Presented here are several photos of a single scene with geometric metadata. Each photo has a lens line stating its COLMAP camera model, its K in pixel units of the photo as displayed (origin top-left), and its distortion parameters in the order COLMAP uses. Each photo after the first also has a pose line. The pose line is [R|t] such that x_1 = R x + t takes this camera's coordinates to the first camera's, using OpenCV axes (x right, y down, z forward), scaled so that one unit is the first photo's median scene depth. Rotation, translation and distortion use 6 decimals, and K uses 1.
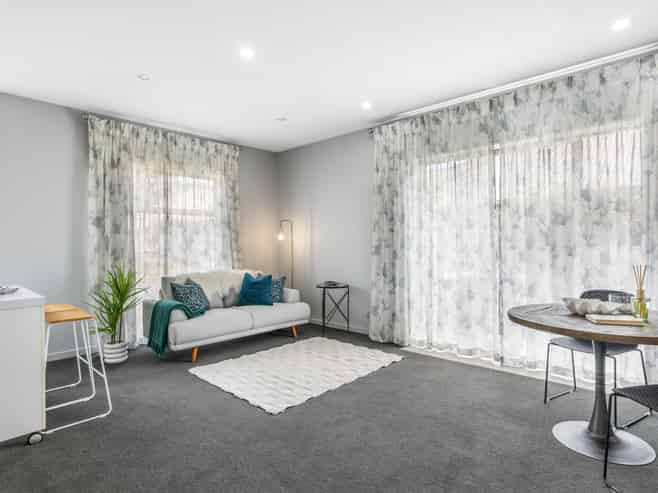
lens RADIAL K [[380.2, 0, 333.0], [0, 380.2, 245.6], [0, 0, 1]] dist [0.004619, 0.000319]
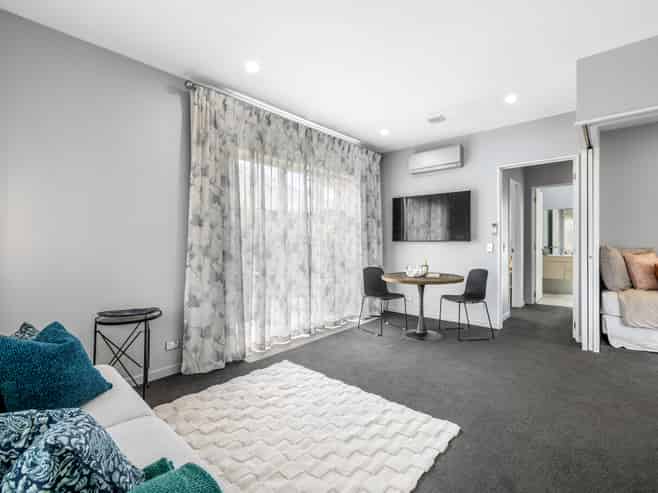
lens RADIAL K [[318.9, 0, 329.2], [0, 318.9, 246.6], [0, 0, 1]] dist [0.000265, 0.000039]
pose [[-0.027988, -0.005533, 0.999593, -0.568938], [0.004890, 0.999972, 0.005672, 0.002014], [-0.999596, 0.005046, -0.027960, 0.840372]]
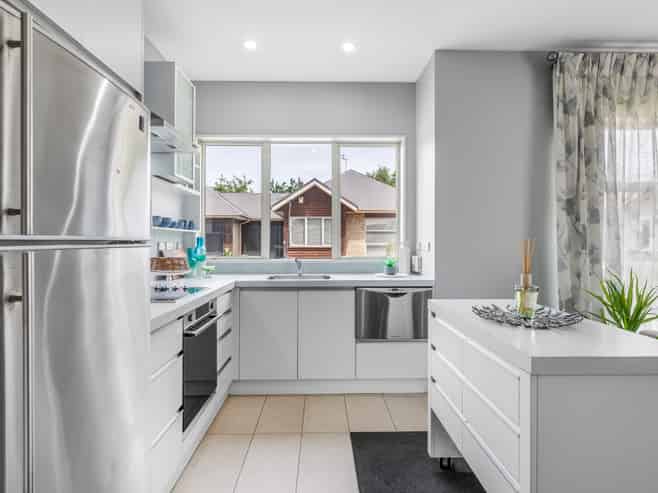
lens RADIAL K [[380.2, 0, 323.0], [0, 380.2, 241.2], [0, 0, 1]] dist [0.004619, 0.000319]
pose [[0.687267, 0.006132, -0.726379, -0.408237], [-0.008061, 0.999967, 0.000815, 0.003014], [0.726360, 0.005295, 0.687294, 0.203375]]
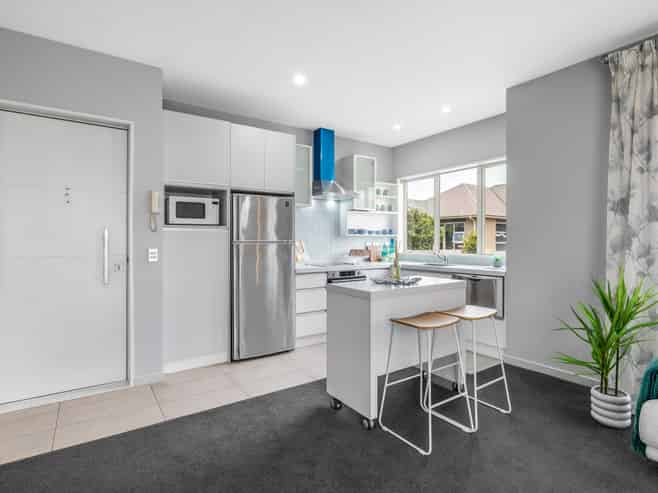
lens RADIAL K [[348.0, 0, 330.7], [0, 348.0, 243.3], [0, 0, 1]] dist [-0.007059, -0.000206]
pose [[-0.229927, 0.013729, -0.973111, 0.093773], [-0.001412, 0.999895, 0.014441, -0.004020], [0.973207, 0.004694, -0.229883, 0.618836]]
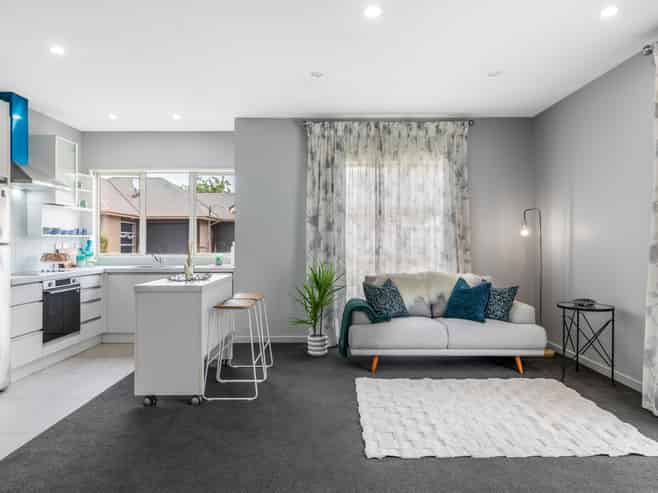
lens RADIAL K [[425.6, 0, 329.3], [0, 425.6, 242.6], [0, 0, 1]] dist [-0.002437, -0.003365]
pose [[0.678463, 0.005936, -0.734610, 0.277045], [-0.006096, 0.999978, 0.002450, -0.002713], [0.734609, 0.002816, 0.678485, 0.216393]]
